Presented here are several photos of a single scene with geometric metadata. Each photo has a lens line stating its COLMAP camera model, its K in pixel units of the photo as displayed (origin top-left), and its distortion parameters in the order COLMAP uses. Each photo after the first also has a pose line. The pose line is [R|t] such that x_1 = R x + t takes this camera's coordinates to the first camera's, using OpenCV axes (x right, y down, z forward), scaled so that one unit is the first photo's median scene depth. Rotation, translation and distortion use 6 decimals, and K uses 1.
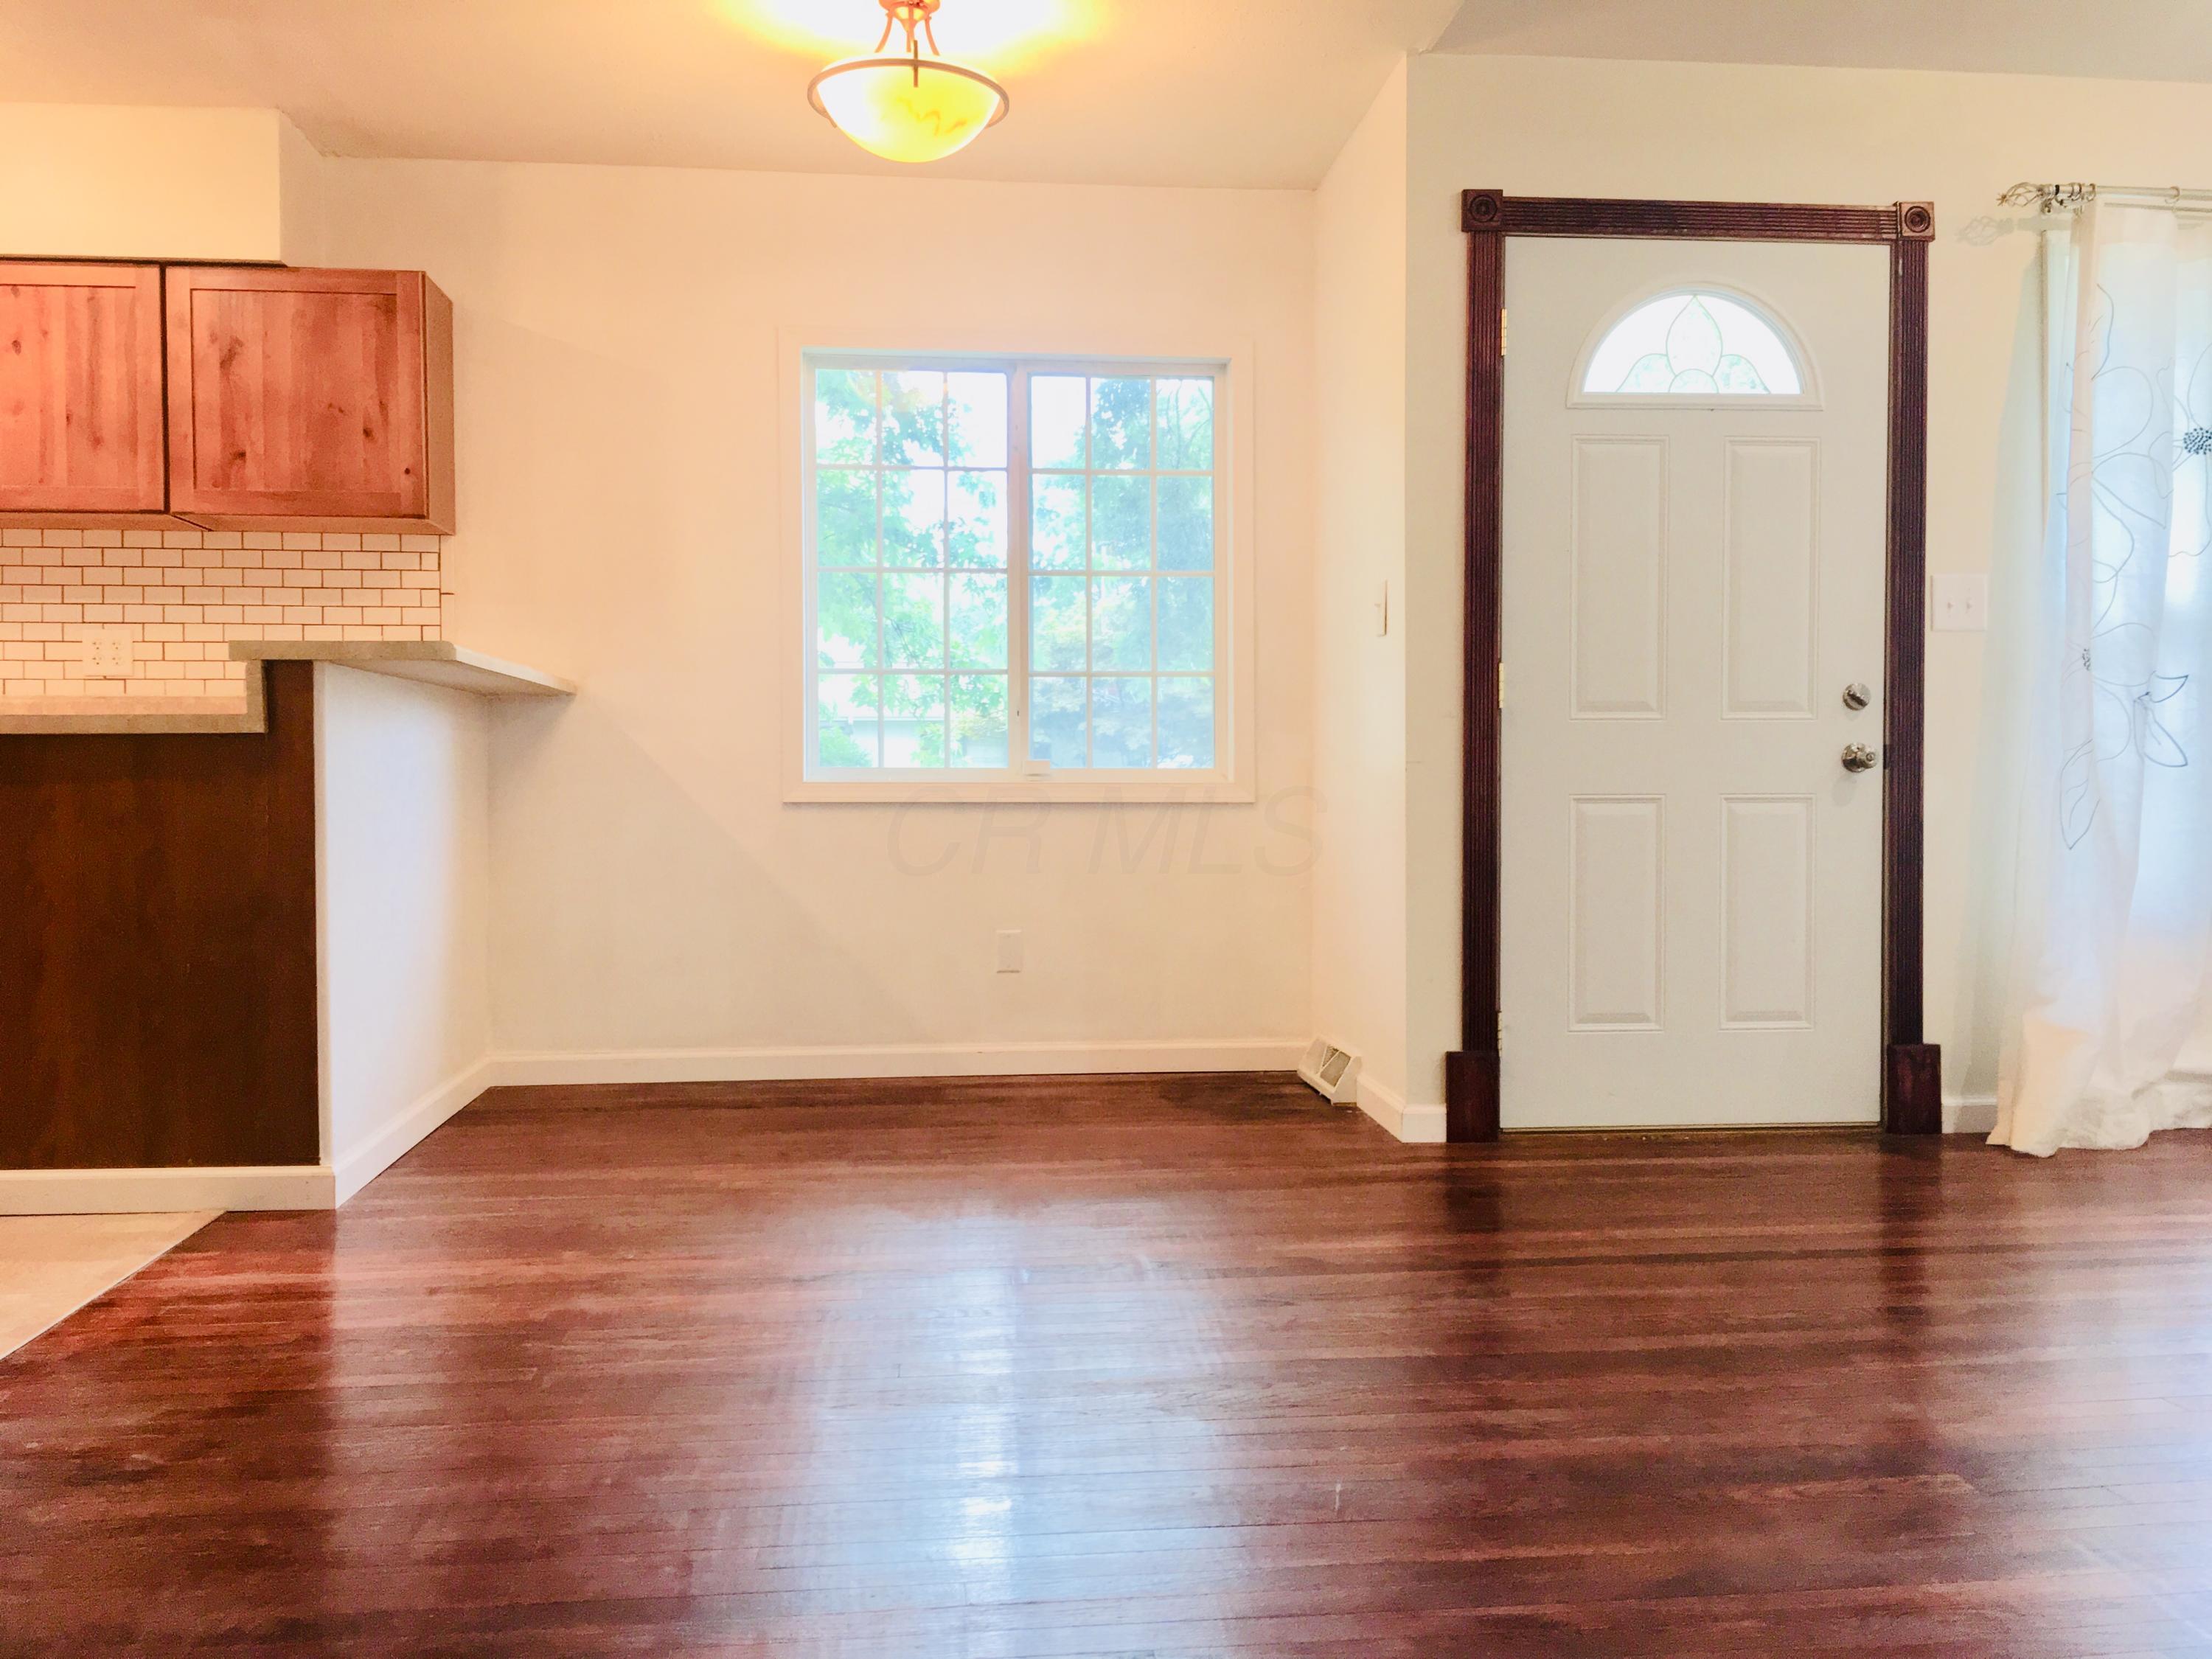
lens RADIAL K [[1888.8, 0, 1101.8], [0, 1888.8, 823.8], [0, 0, 1]] dist [0.097733, -0.147449]
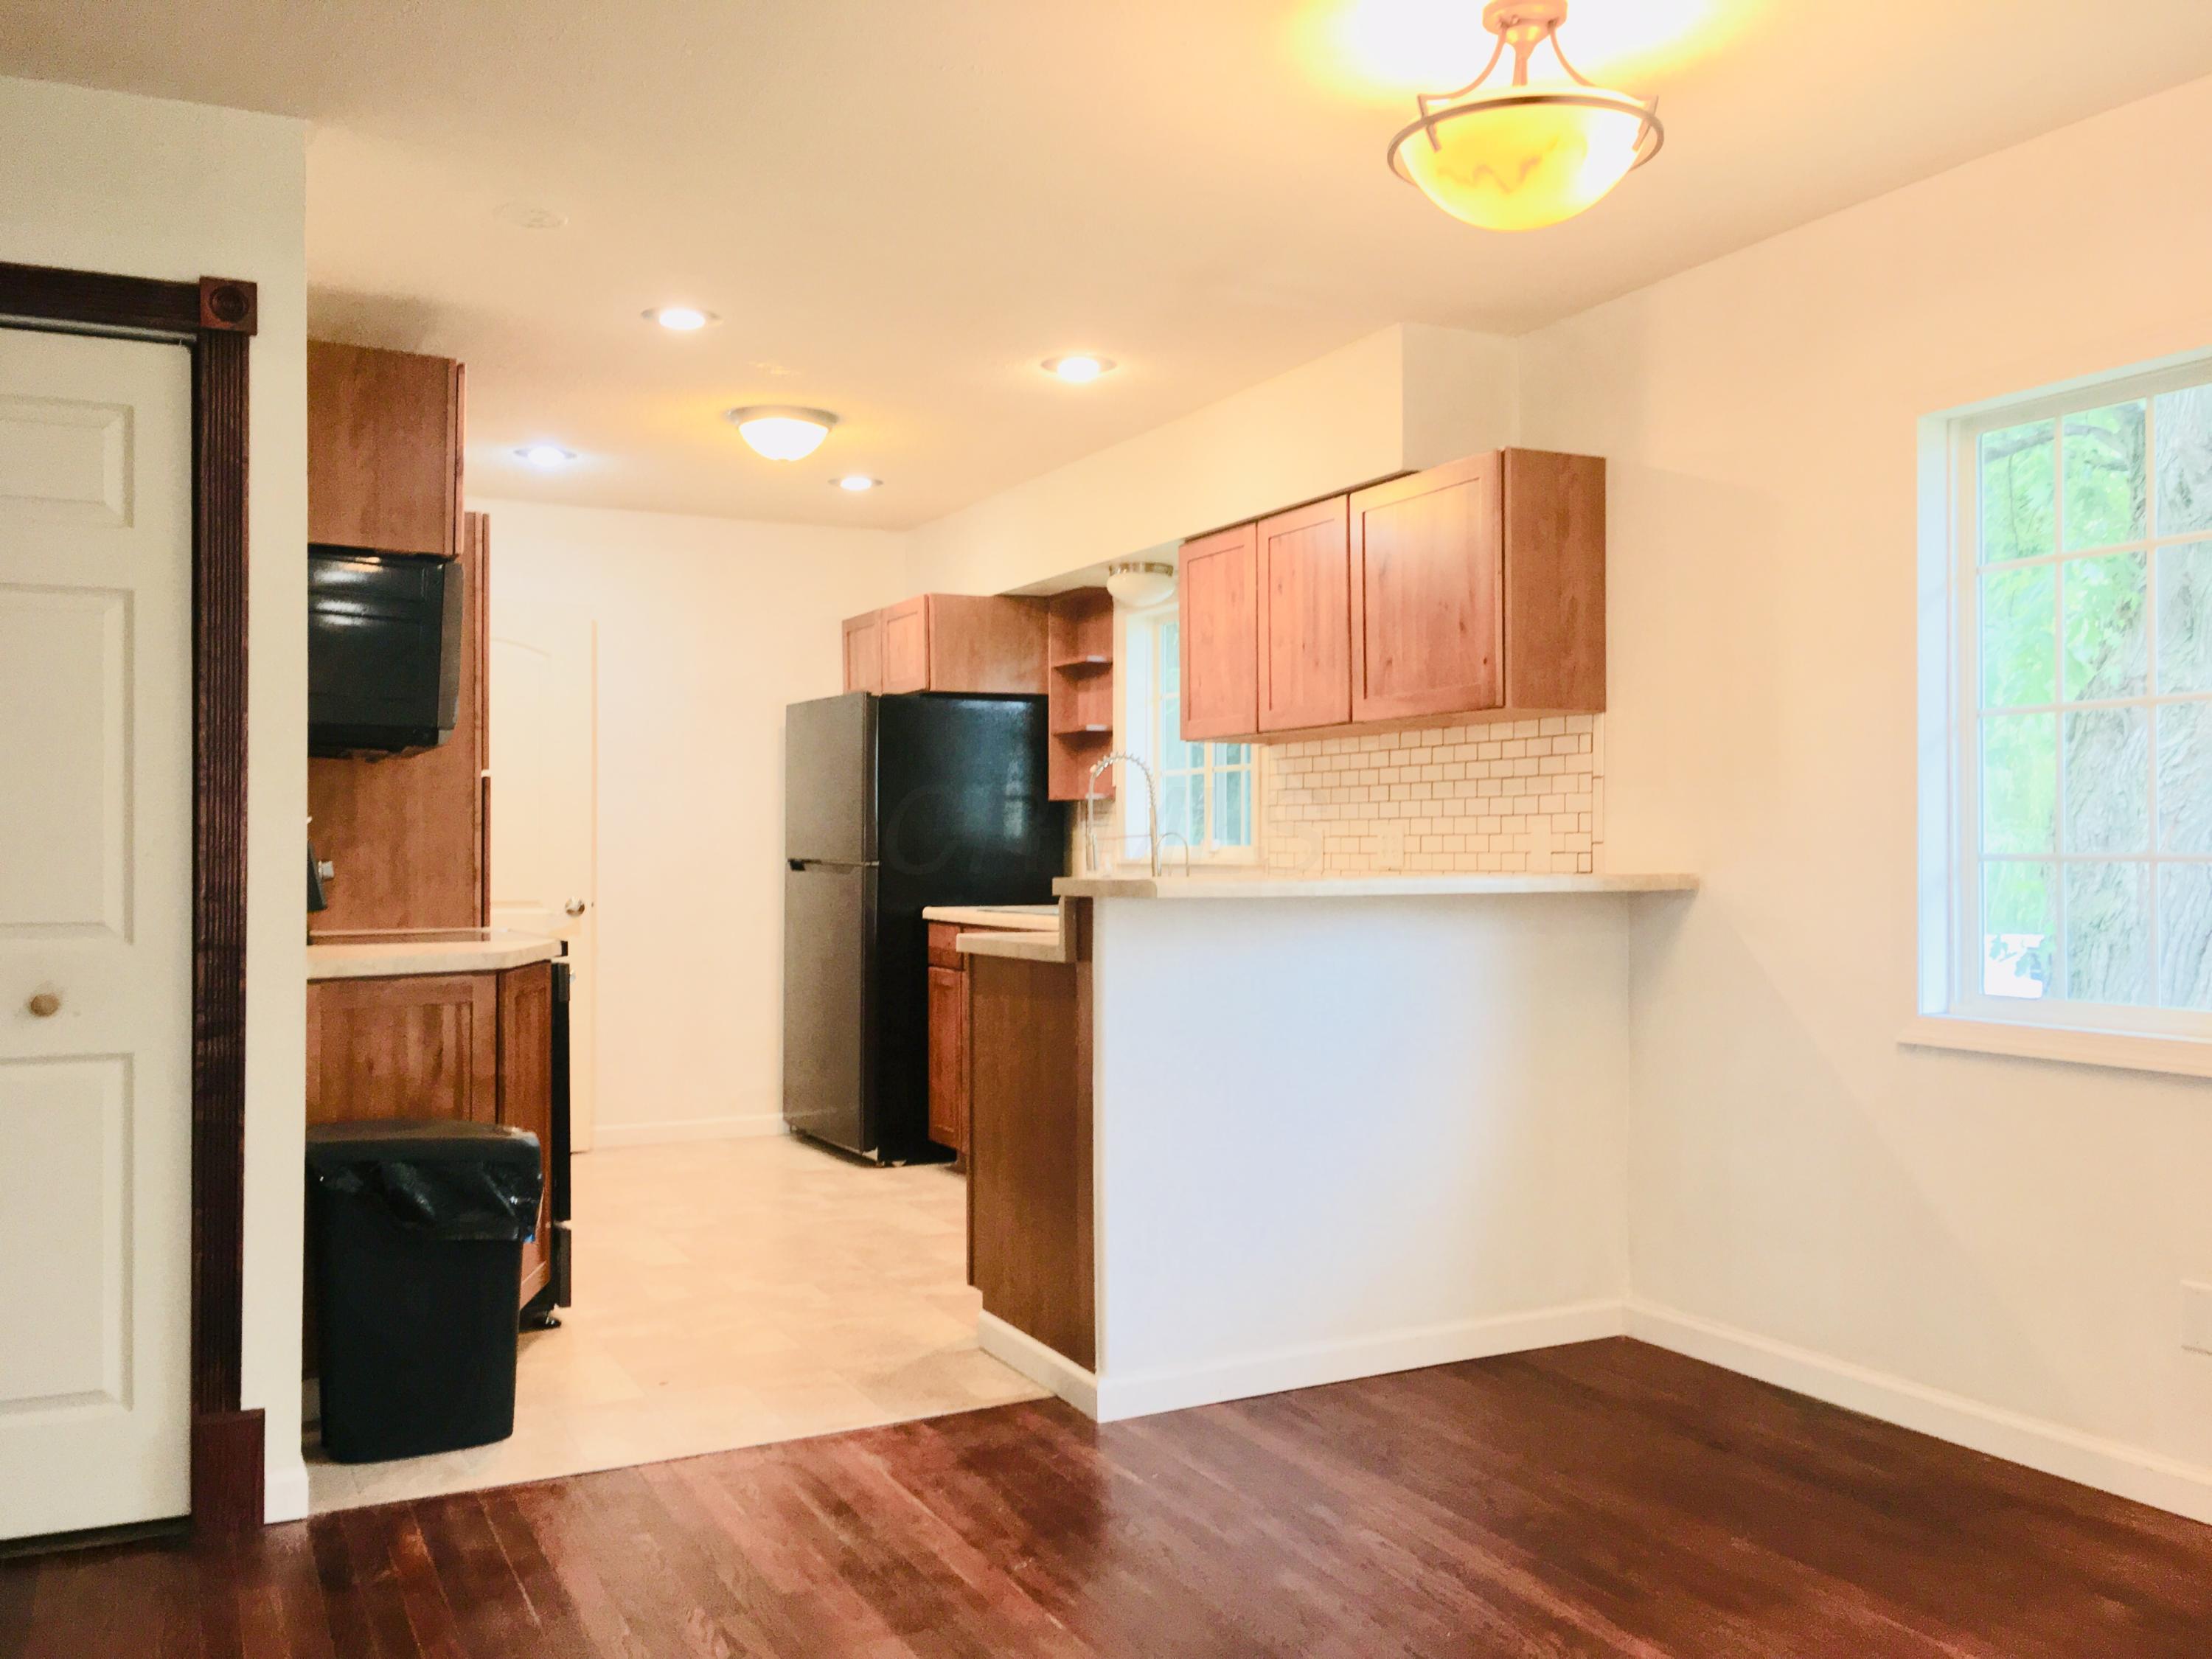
lens RADIAL K [[1888.8, 0, 1101.8], [0, 1888.8, 823.8], [0, 0, 1]] dist [0.097733, -0.147449]
pose [[0.347567, -0.011712, -0.937582, 0.454633], [-0.016516, 0.999690, -0.018610, -0.083613], [0.937510, 0.021953, 0.347265, 0.500508]]
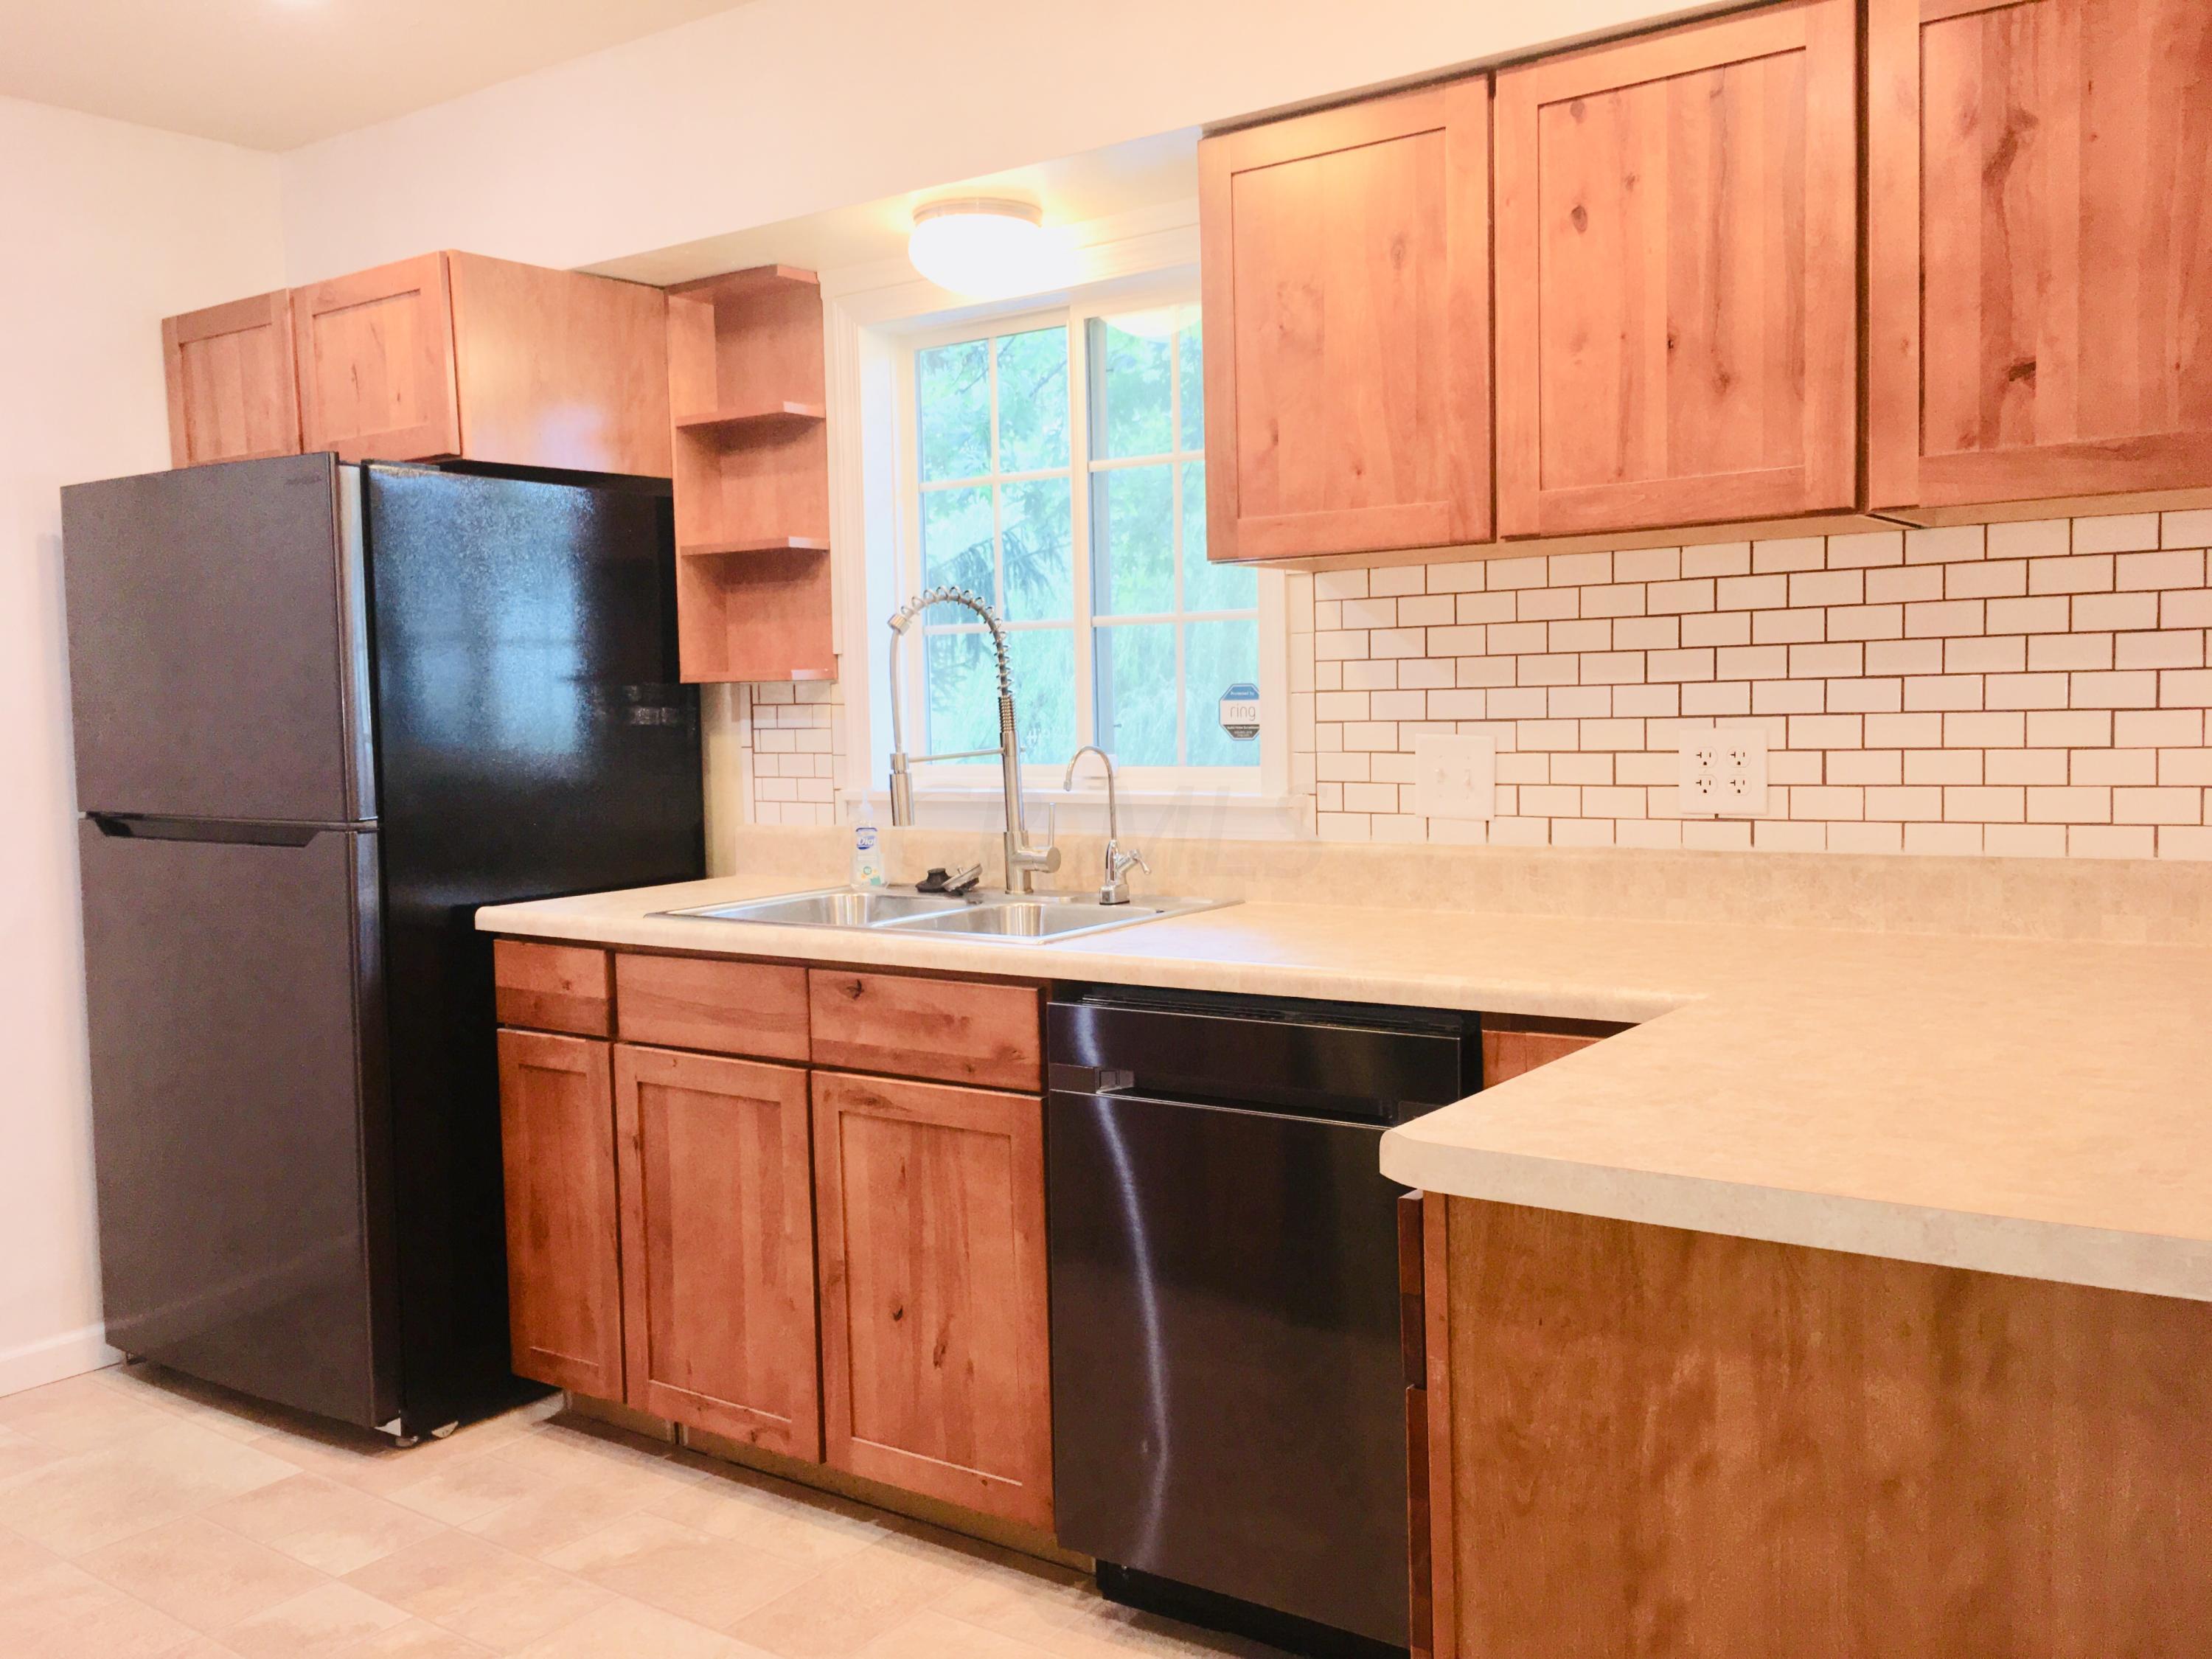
lens RADIAL K [[1888.8, 0, 1101.8], [0, 1888.8, 823.8], [0, 0, 1]] dist [0.097733, -0.147449]
pose [[0.741448, 0.028134, -0.670420, -0.302596], [0.011000, 0.998477, 0.054067, -0.111361], [0.670920, -0.047463, 0.740009, 0.509500]]
